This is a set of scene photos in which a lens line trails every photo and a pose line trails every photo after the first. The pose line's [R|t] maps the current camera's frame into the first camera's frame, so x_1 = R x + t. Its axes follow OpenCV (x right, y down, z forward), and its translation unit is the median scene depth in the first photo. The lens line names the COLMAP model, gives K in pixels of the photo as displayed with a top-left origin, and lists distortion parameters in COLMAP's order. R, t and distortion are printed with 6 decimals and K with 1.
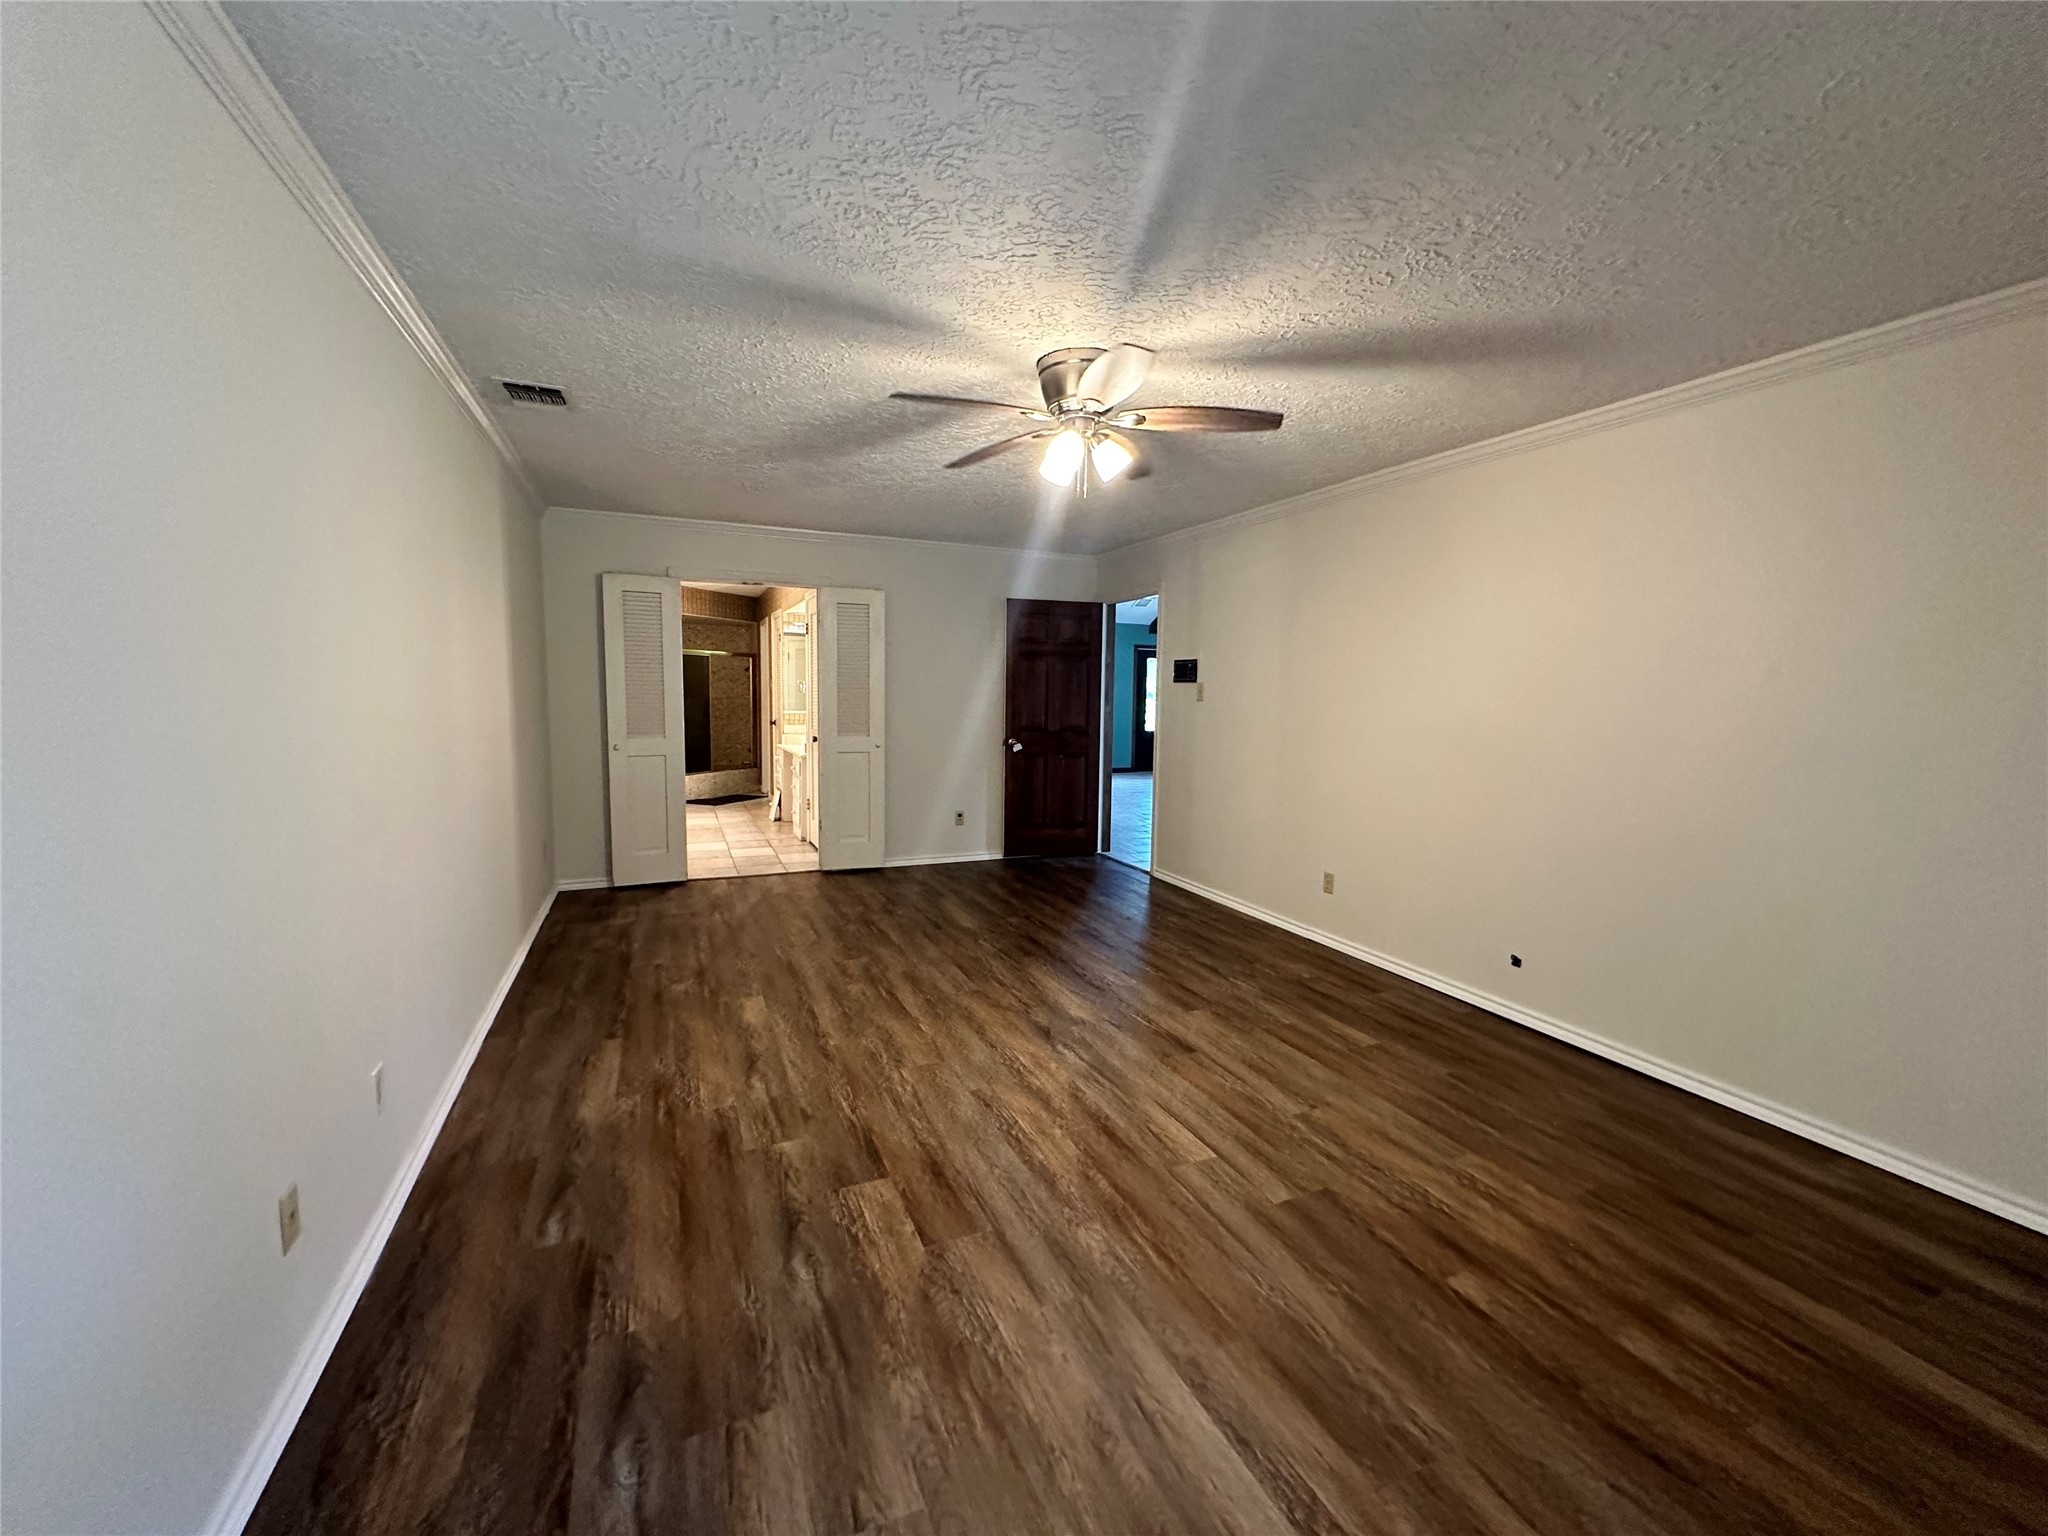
lens RADIAL K [[818.5, 0, 1025.7], [0, 818.5, 771.4], [0, 0, 1]] dist [-0.002843, 0.000957]
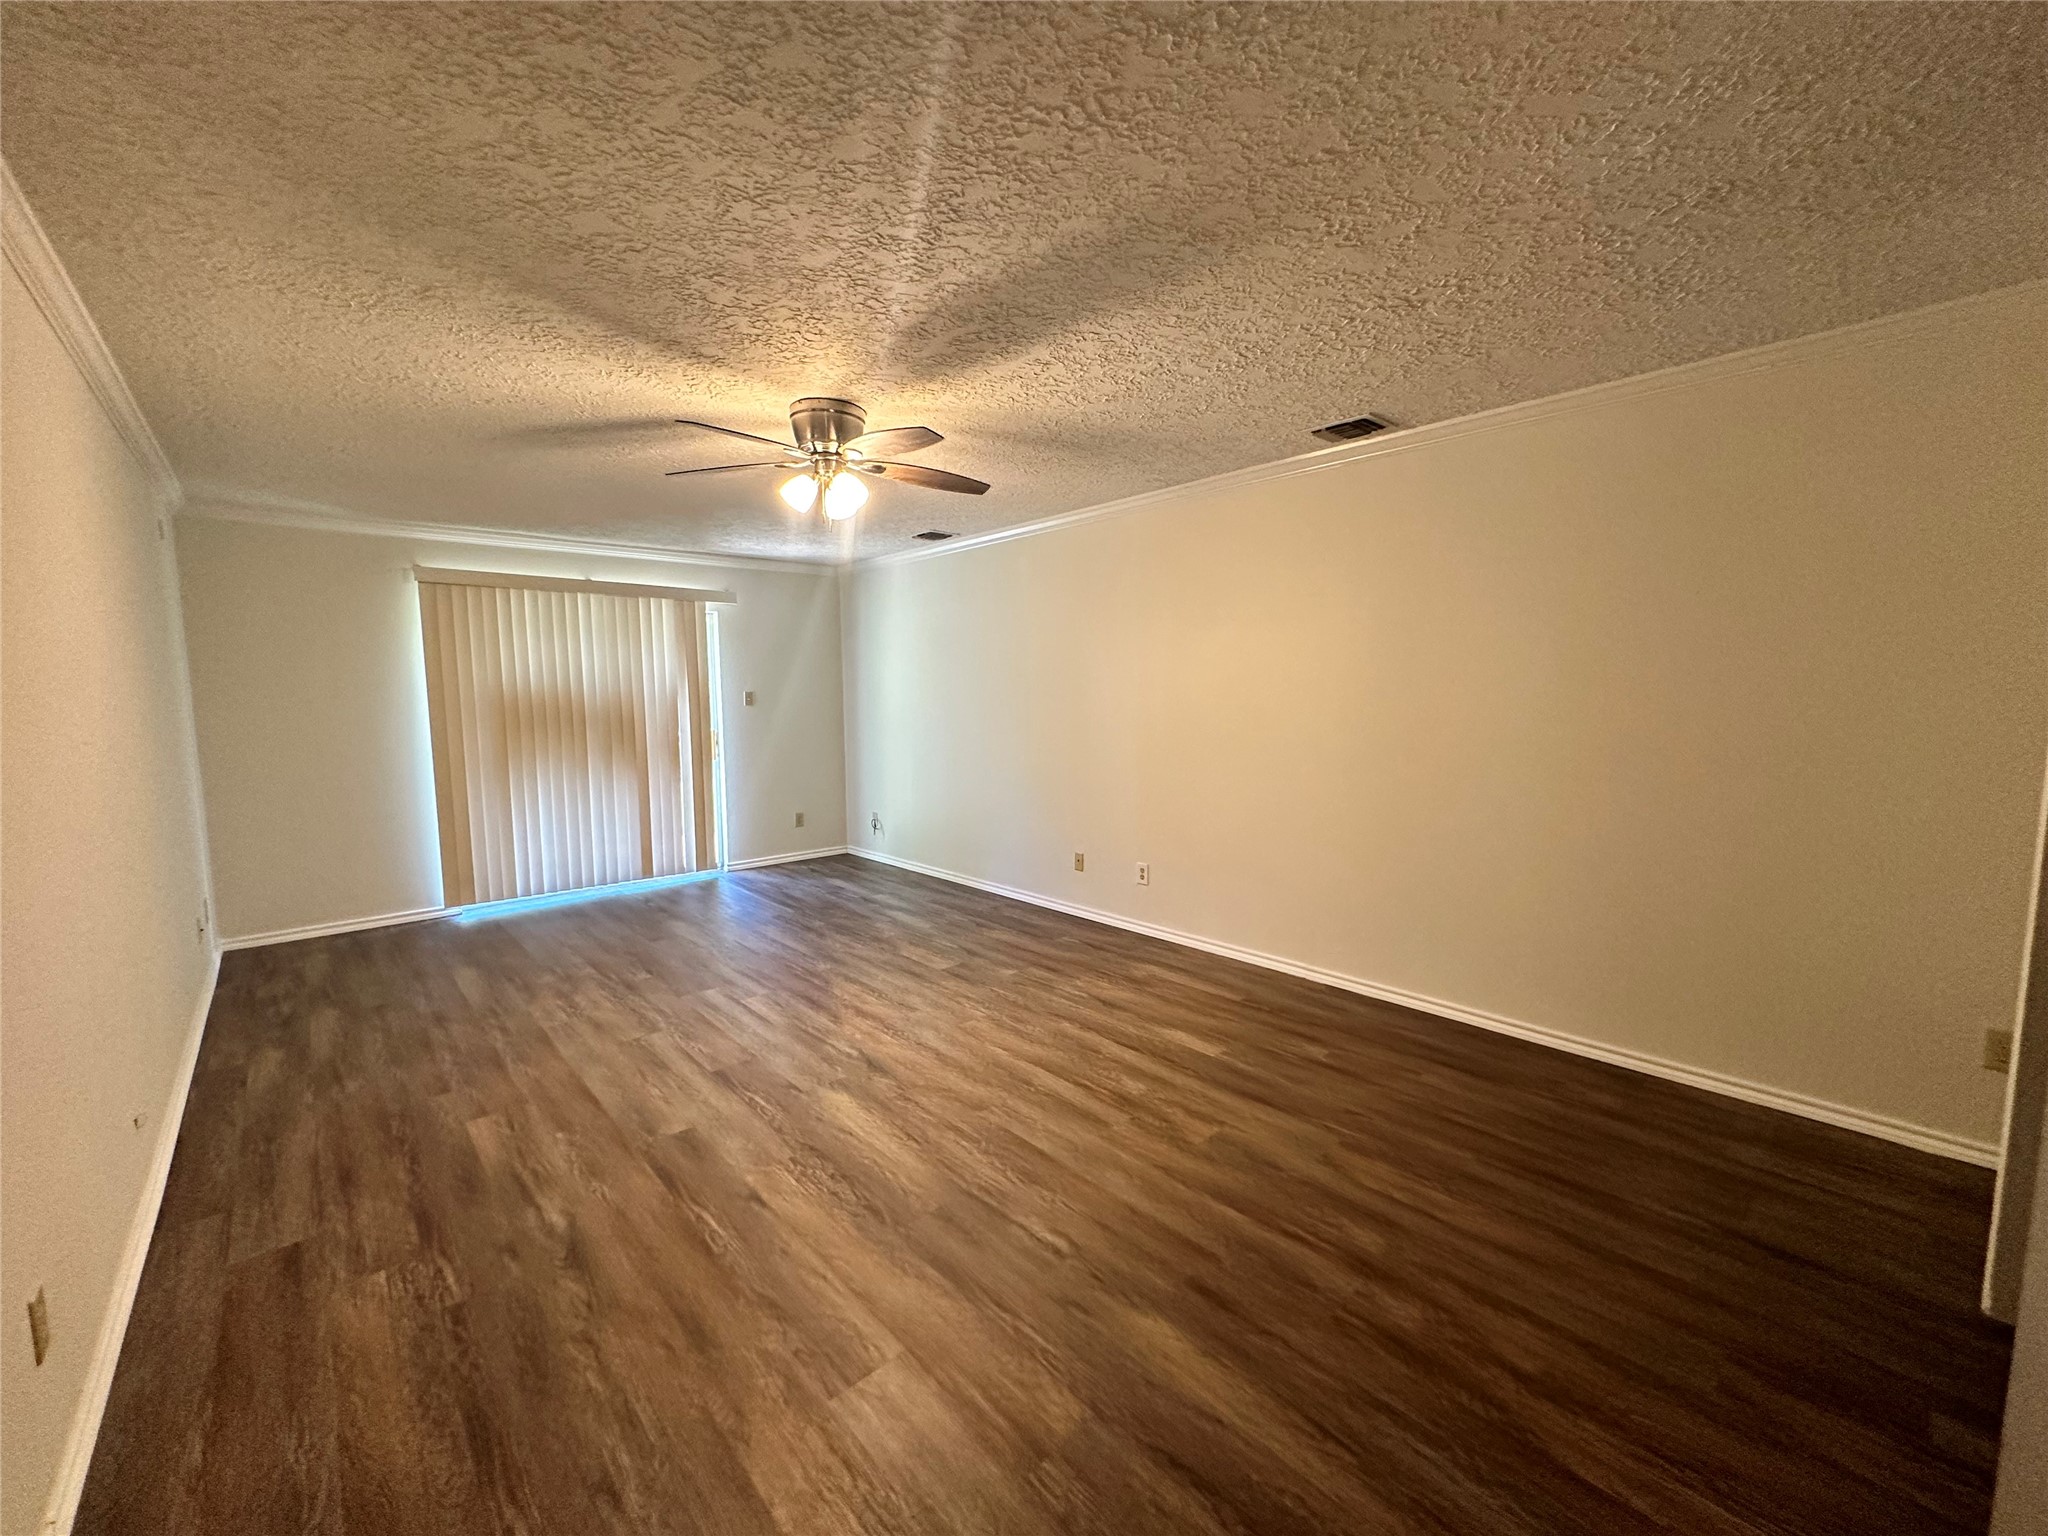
lens RADIAL K [[818.5, 0, 1035.7], [0, 818.5, 769.1], [0, 0, 1]] dist [-0.002843, 0.000957]
pose [[-0.946725, 0.024948, -0.321075, 0.154638], [-0.038619, 0.981005, 0.190099, -0.223193], [0.319719, 0.192372, -0.927778, 2.057388]]
